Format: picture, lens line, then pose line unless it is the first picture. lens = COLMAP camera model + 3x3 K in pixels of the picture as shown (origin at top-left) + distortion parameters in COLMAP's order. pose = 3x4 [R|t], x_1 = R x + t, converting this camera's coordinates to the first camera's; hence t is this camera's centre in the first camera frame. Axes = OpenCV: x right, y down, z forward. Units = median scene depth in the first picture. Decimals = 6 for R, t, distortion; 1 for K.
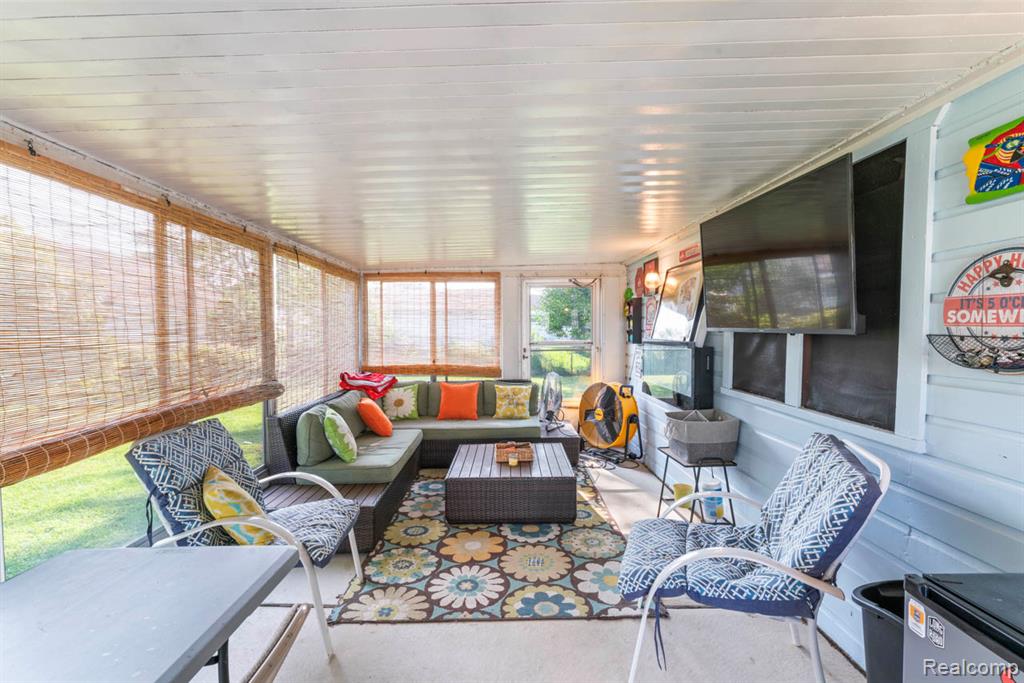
lens RADIAL K [[444.8, 0, 508.0], [0, 444.8, 341.7], [0, 0, 1]] dist [-0.000013, -0.000003]
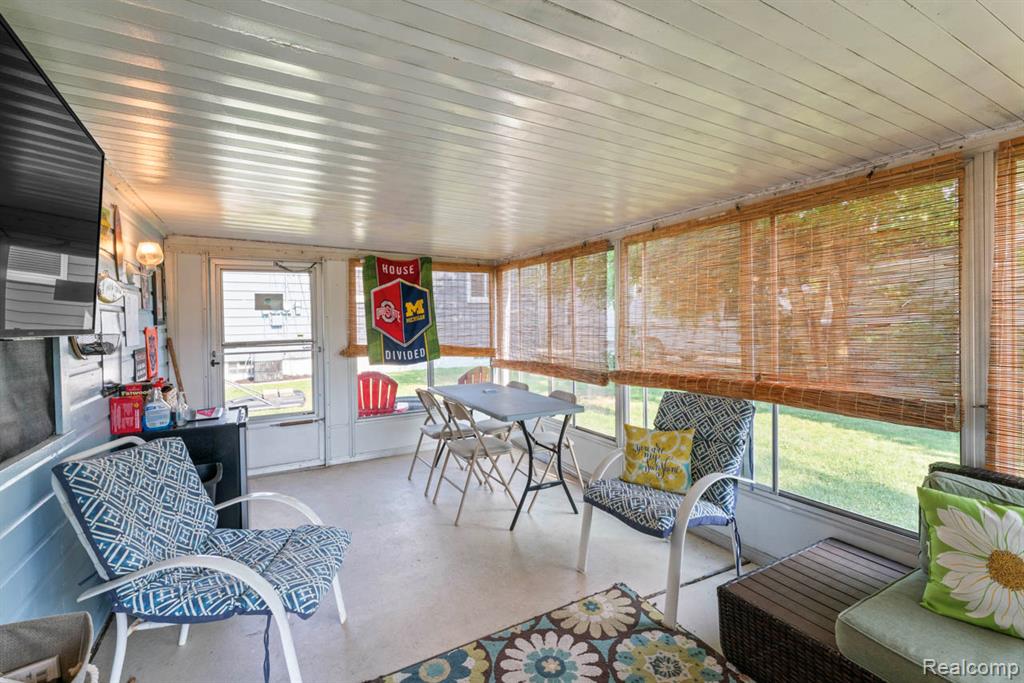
lens RADIAL K [[444.8, 0, 512.7], [0, 444.8, 333.7], [0, 0, 1]] dist [-0.000013, -0.000003]
pose [[-0.875048, 0.032143, -0.482968, 0.322339], [0.007422, 0.998566, 0.053010, -0.047683], [0.483979, 0.042802, -0.874032, 1.694462]]
